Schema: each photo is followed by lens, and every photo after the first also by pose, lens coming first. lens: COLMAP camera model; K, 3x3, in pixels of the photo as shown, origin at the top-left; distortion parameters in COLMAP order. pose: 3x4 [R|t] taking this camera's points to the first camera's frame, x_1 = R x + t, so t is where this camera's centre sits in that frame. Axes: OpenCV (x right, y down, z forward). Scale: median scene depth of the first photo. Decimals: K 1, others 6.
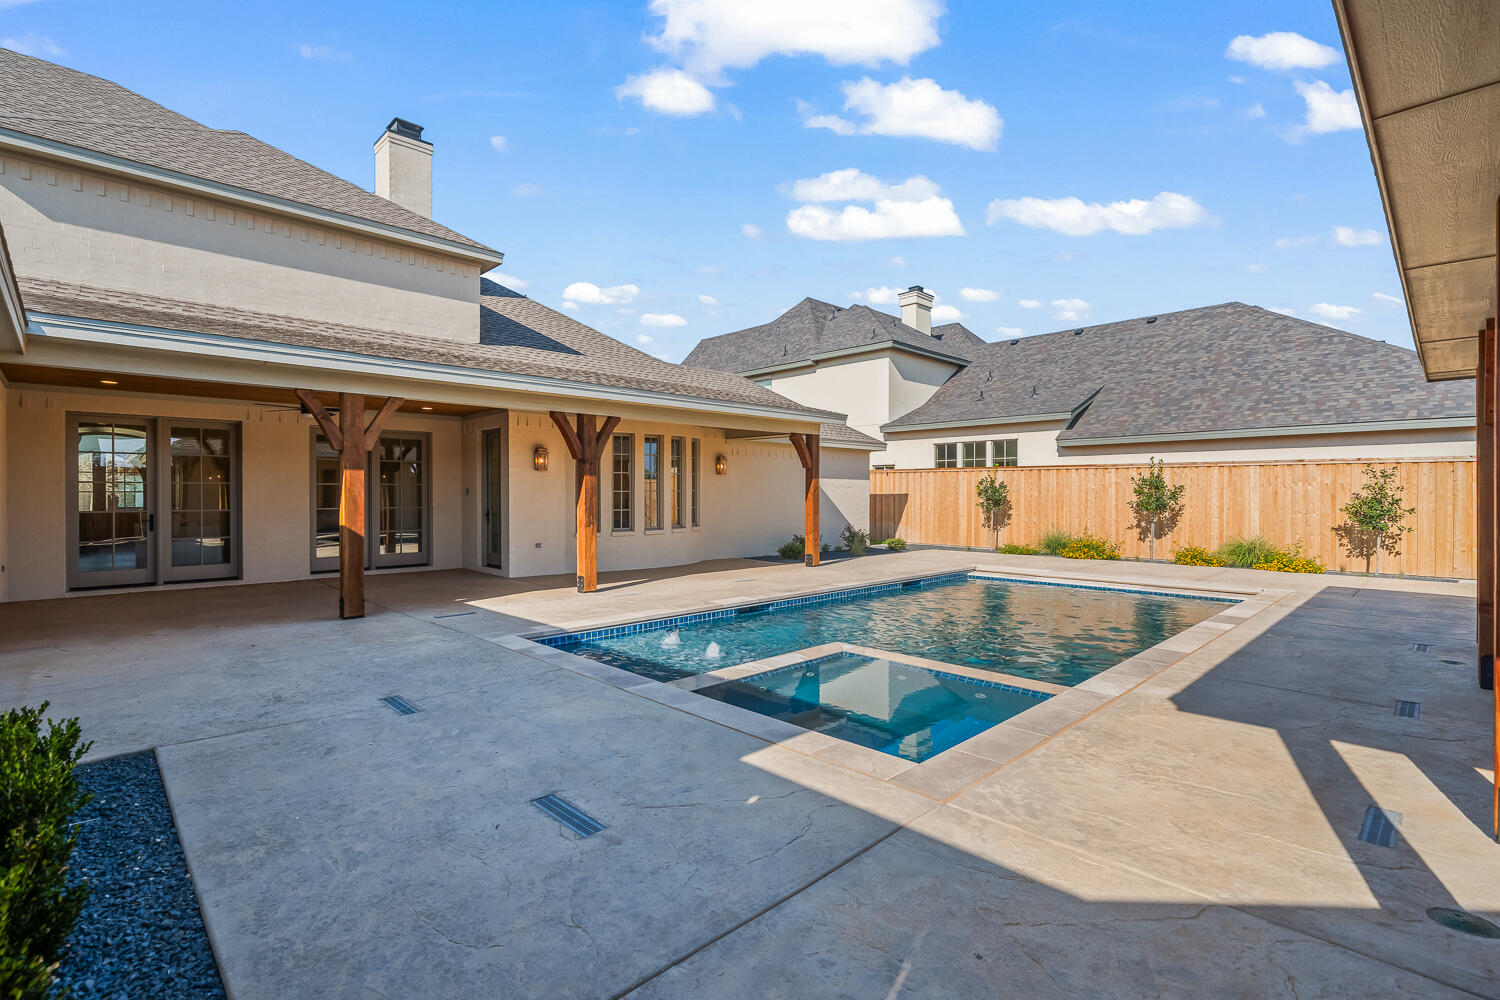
lens RADIAL K [[693.8, 0, 747.4], [0, 693.8, 499.9], [0, 0, 1]] dist [0.001358, 0.000015]
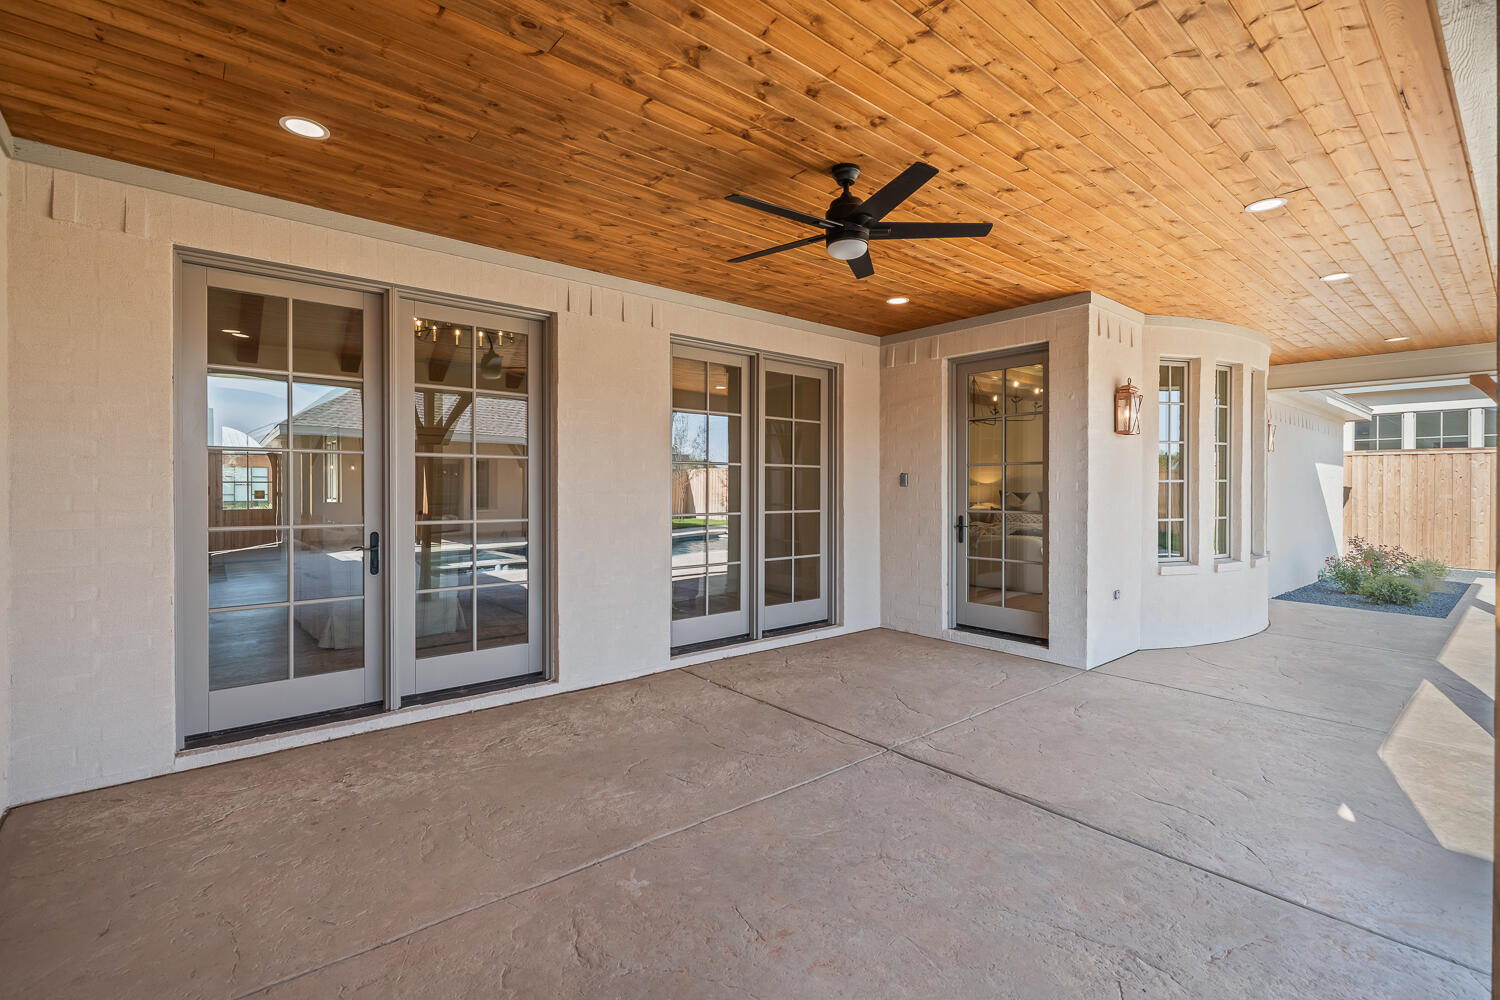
lens RADIAL K [[668.3, 0, 742.6], [0, 668.3, 496.6], [0, 0, 1]] dist [0.001403, -0.000230]
pose [[0.998135, 0.004026, -0.060915, -0.480264], [-0.003704, 0.999979, 0.005397, -0.002654], [0.060935, -0.005161, 0.998128, 0.483965]]
